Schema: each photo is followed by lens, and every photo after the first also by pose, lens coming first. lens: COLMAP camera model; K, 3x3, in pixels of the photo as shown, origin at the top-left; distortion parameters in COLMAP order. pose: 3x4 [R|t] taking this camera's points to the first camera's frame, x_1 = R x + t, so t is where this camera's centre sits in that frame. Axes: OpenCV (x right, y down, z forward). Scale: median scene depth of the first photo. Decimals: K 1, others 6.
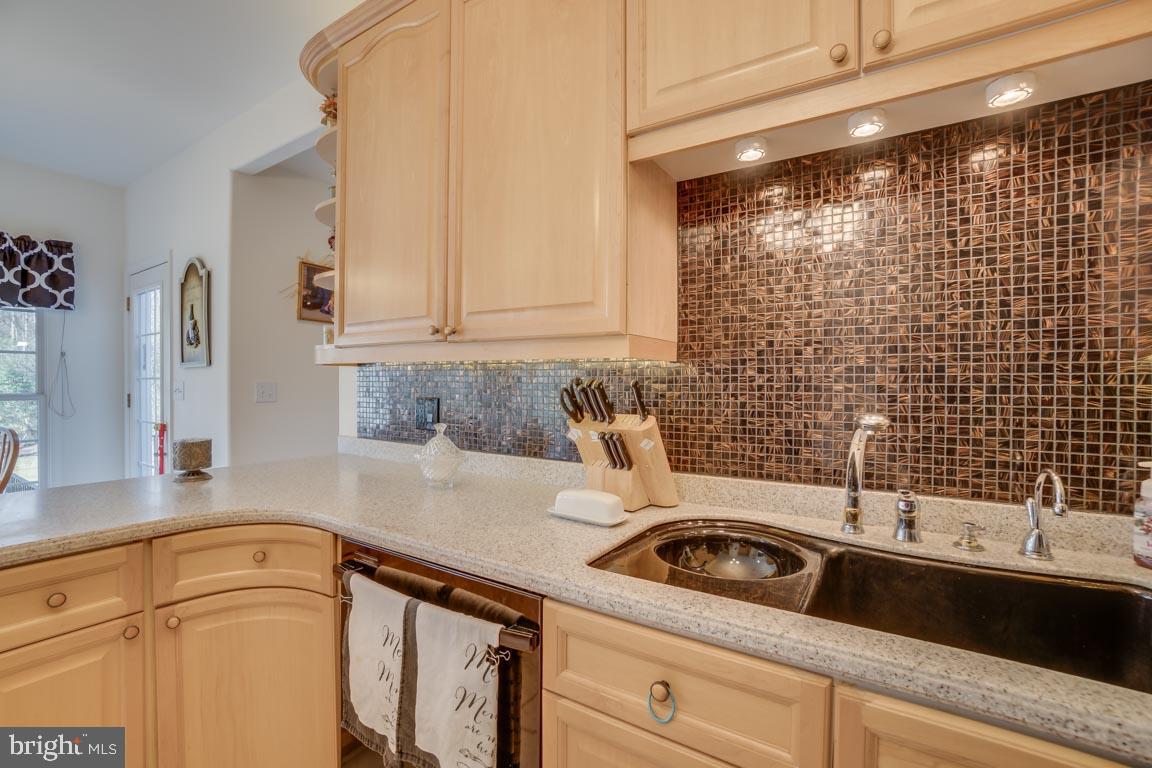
lens RADIAL K [[511.3, 0, 576.0], [0, 511.3, 384.0], [0, 0, 1]] dist [-0.061144, 0.021480]
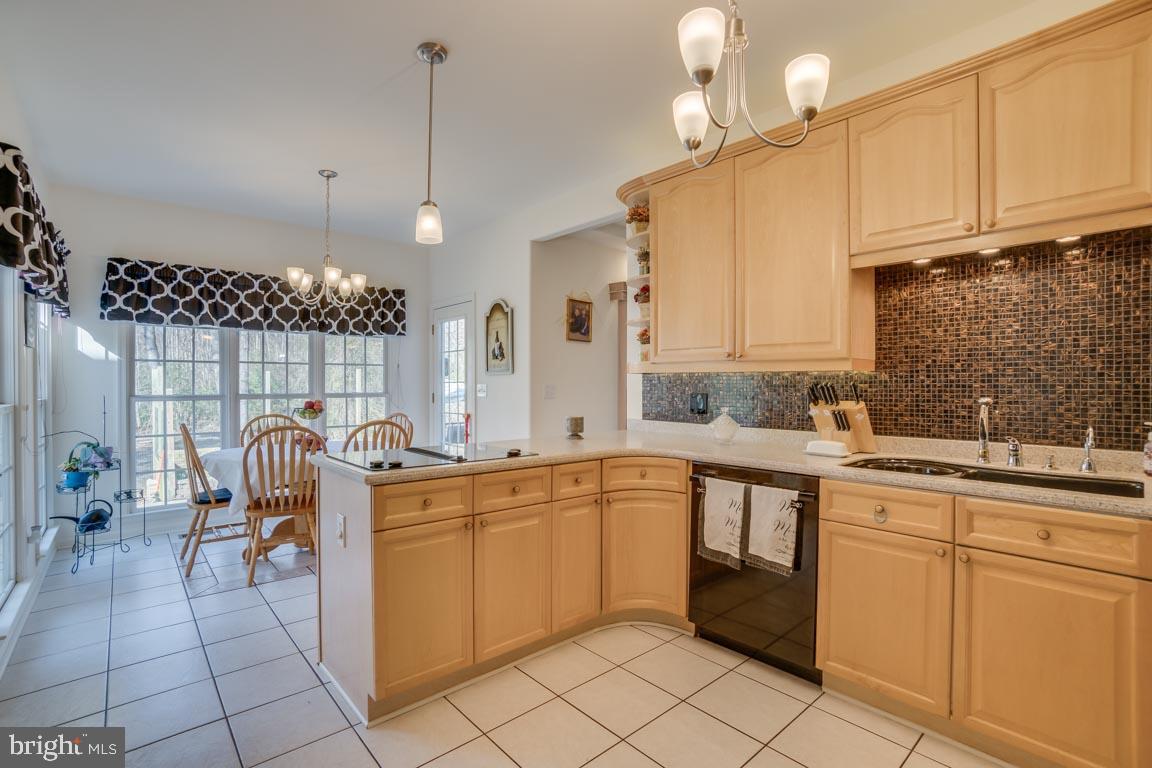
lens RADIAL K [[536.5, 0, 568.6], [0, 536.5, 385.9], [0, 0, 1]] dist [-0.060209, 0.024968]
pose [[0.962744, -0.002388, -0.270403, -0.367442], [0.002024, 0.999997, -0.001625, 0.007743], [0.270406, 0.001017, 0.962746, -1.156087]]
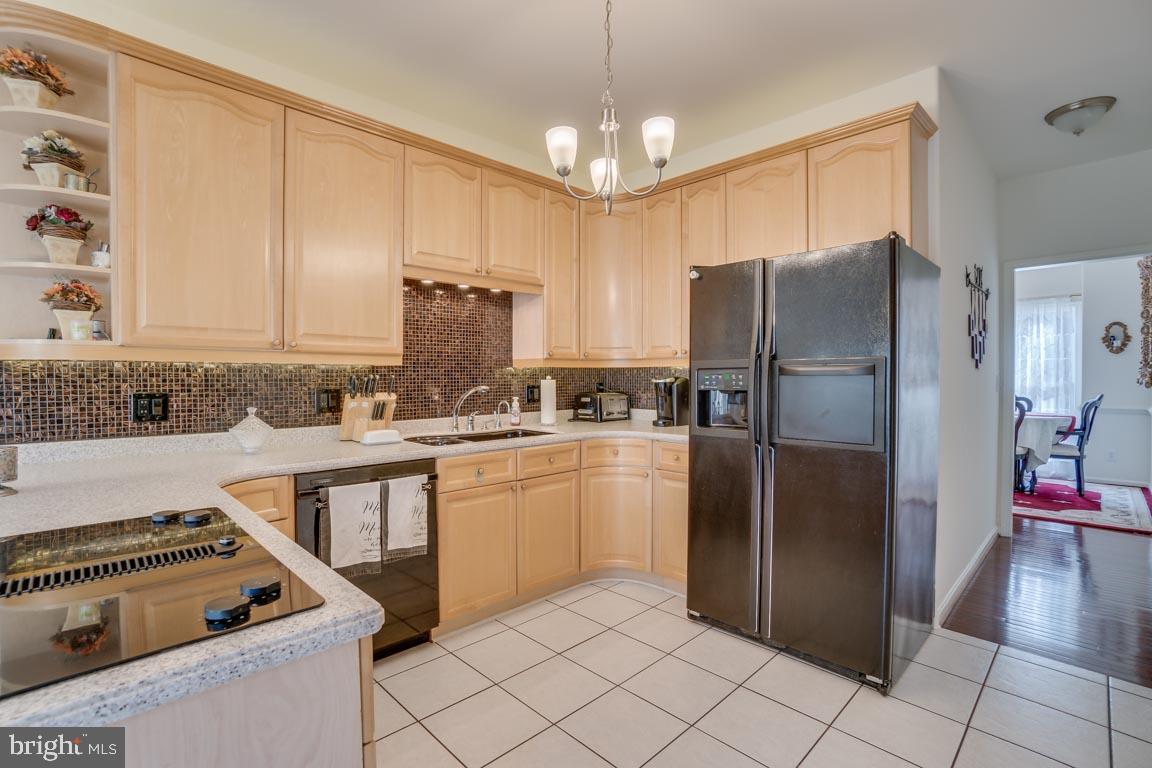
lens RADIAL K [[536.5, 0, 568.6], [0, 536.5, 385.9], [0, 0, 1]] dist [-0.060209, 0.024968]
pose [[0.214079, -0.021625, 0.976577, -1.896080], [0.007627, 0.999761, 0.020466, -0.004584], [-0.976787, 0.003067, 0.214193, -0.188505]]
